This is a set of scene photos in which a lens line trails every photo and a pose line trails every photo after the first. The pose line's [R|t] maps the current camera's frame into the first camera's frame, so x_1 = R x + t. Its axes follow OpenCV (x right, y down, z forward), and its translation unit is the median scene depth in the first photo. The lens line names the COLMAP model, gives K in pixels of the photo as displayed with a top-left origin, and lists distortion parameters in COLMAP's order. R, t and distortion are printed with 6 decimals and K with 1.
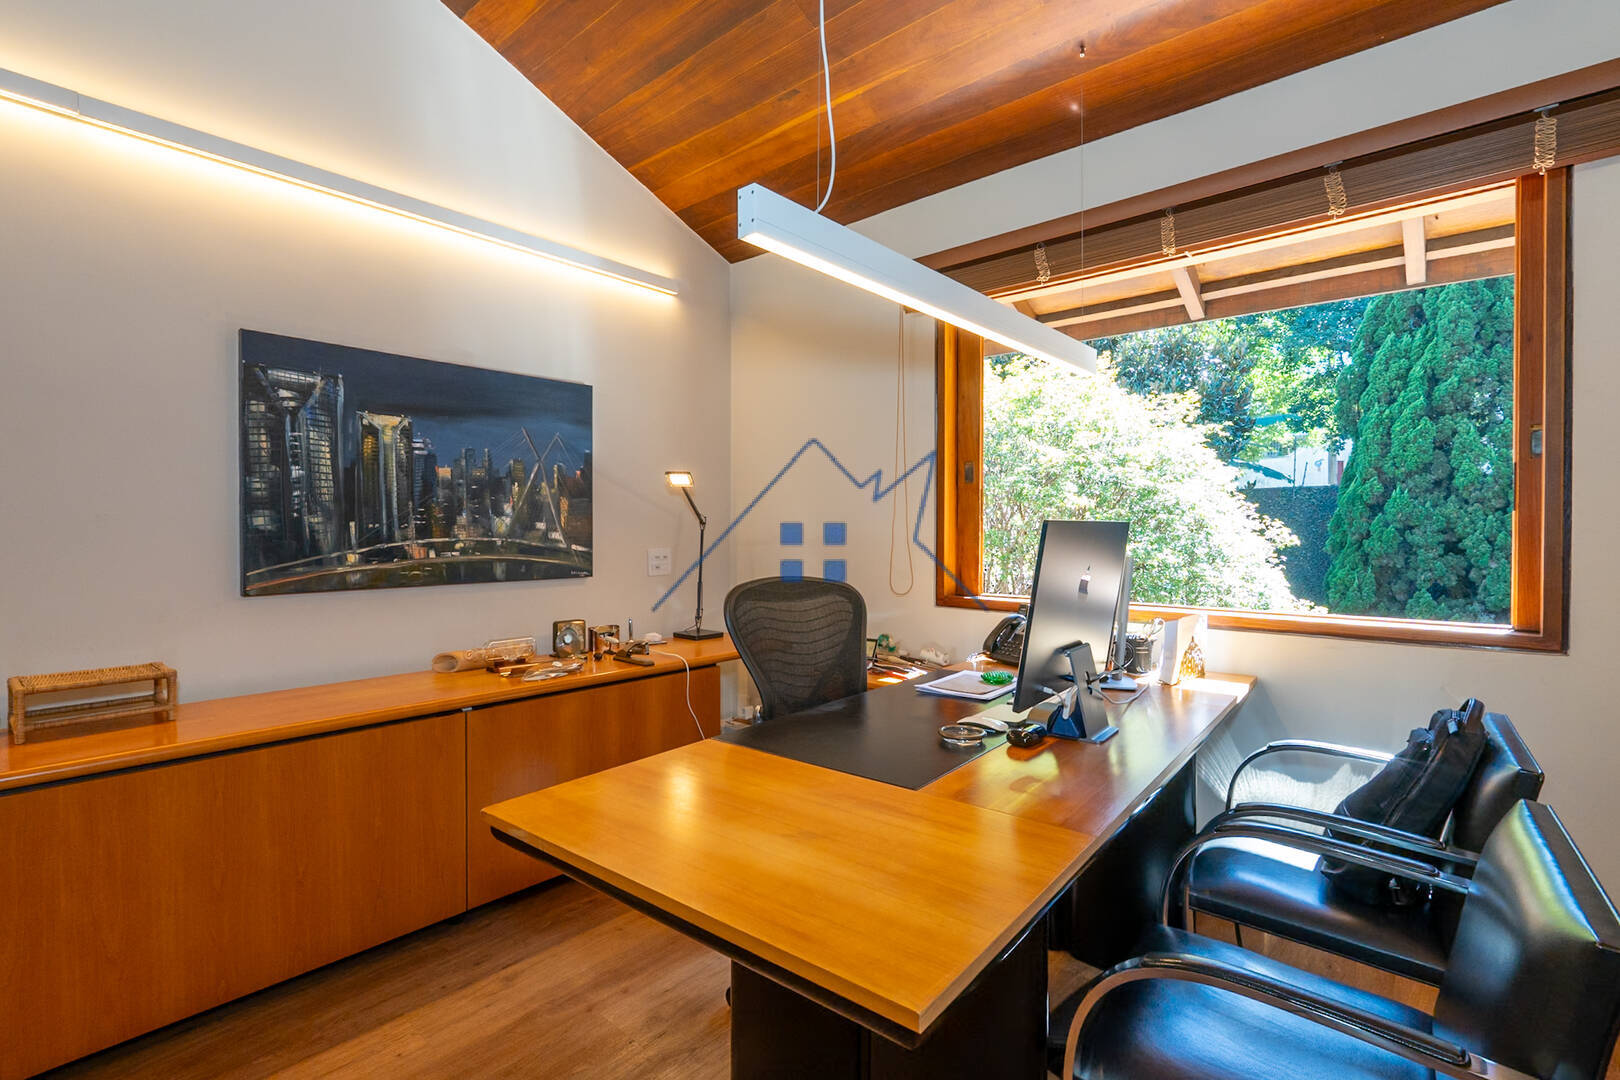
lens RADIAL K [[758.4, 0, 804.8], [0, 758.4, 537.6], [0, 0, 1]] dist [-0.000297, -0.000647]
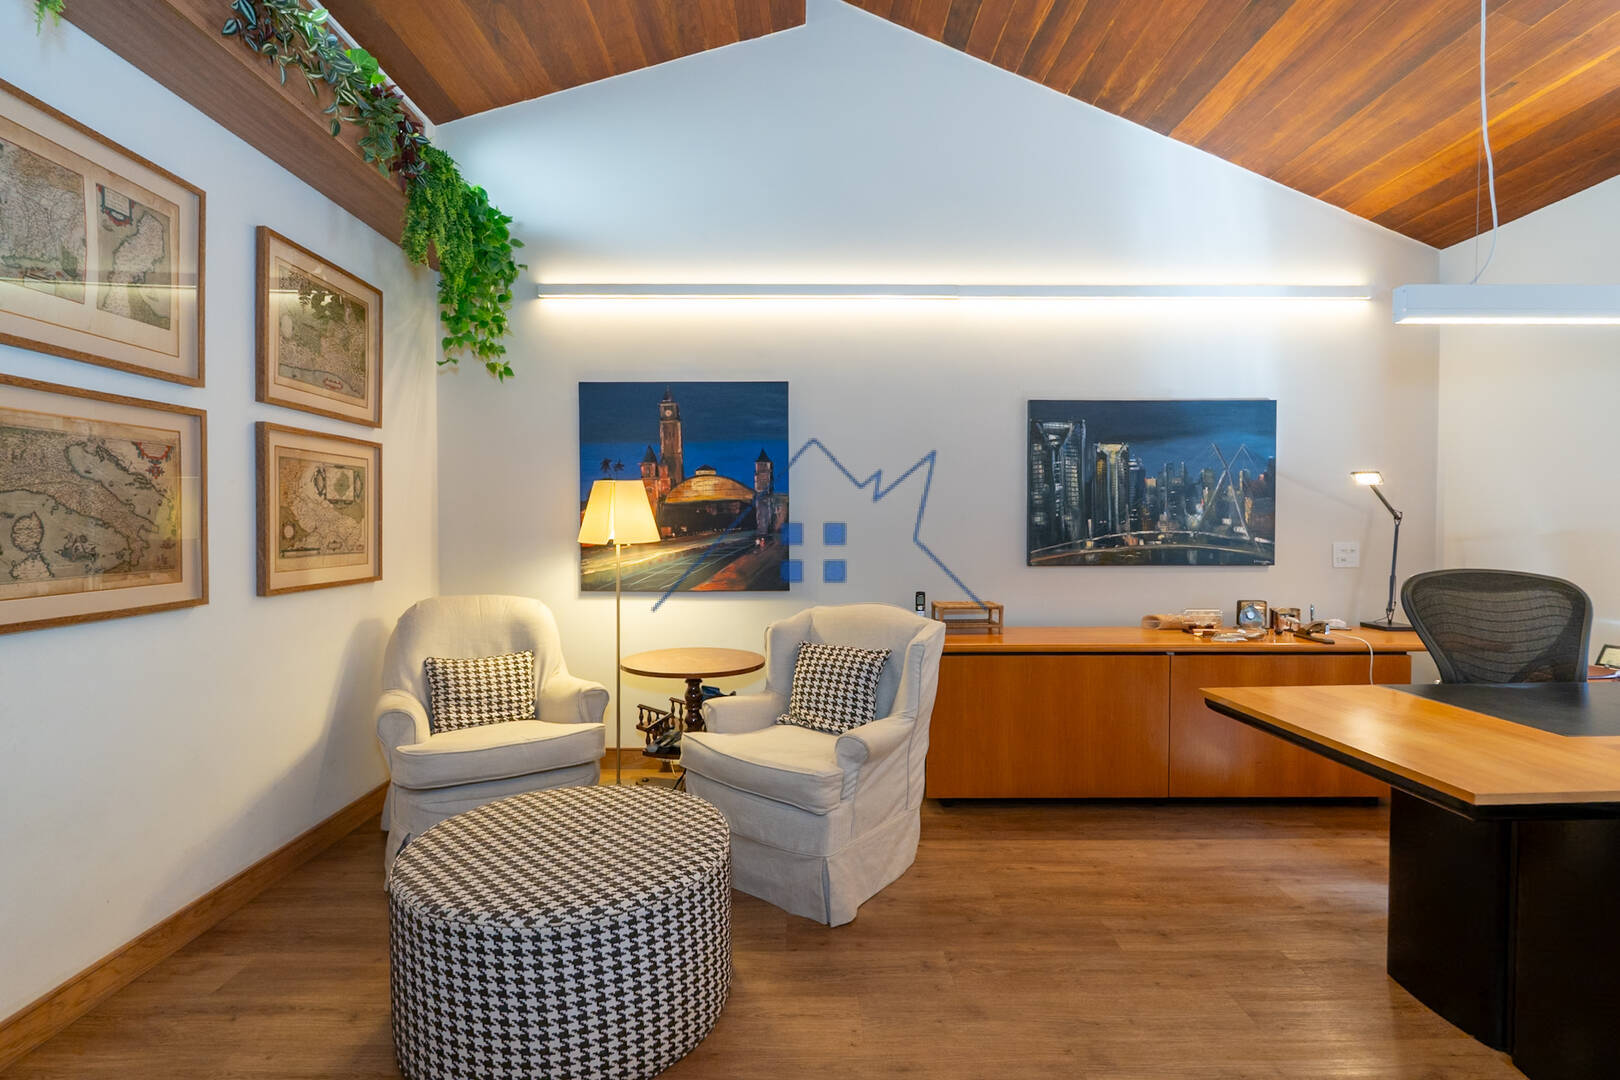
lens RADIAL K [[758.4, 0, 804.8], [0, 758.4, 537.6], [0, 0, 1]] dist [-0.000297, -0.000647]
pose [[0.674761, 0.013584, -0.737911, 0.100607], [-0.008172, 0.999907, 0.010934, 0.002730], [0.737991, -0.001348, 0.674809, -0.347172]]
